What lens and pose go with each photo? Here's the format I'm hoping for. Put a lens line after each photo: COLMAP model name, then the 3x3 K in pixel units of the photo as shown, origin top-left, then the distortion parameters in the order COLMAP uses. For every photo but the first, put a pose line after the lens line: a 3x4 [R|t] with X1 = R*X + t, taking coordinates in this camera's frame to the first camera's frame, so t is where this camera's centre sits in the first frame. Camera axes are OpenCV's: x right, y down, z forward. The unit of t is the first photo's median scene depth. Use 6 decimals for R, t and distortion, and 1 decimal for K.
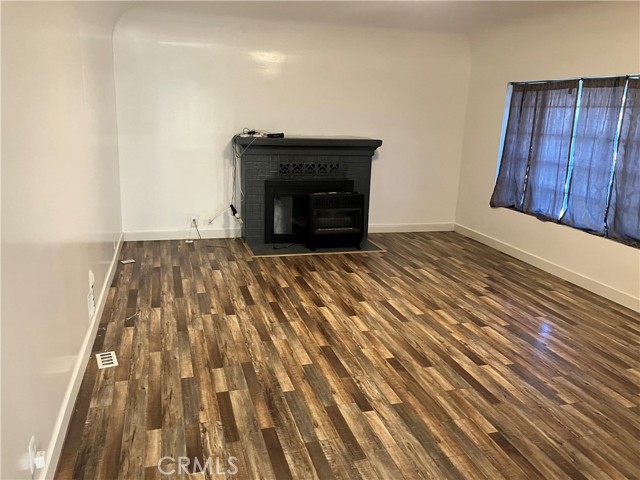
lens RADIAL K [[522.8, 0, 320.1], [0, 522.8, 230.4], [0, 0, 1]] dist [0.043956, -0.049242]
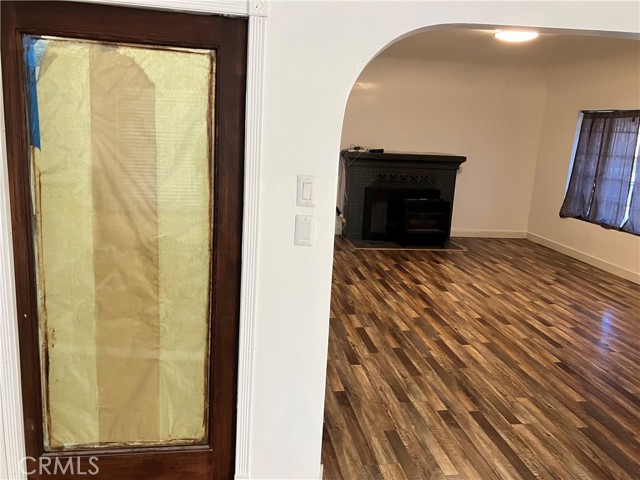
lens RADIAL K [[522.8, 0, 320.1], [0, 522.8, 230.4], [0, 0, 1]] dist [0.043956, -0.049242]
pose [[0.992832, 0.042343, -0.111762, -0.097731], [-0.045973, 0.998489, -0.030108, 0.062188], [0.110318, 0.035030, 0.993279, -0.294928]]
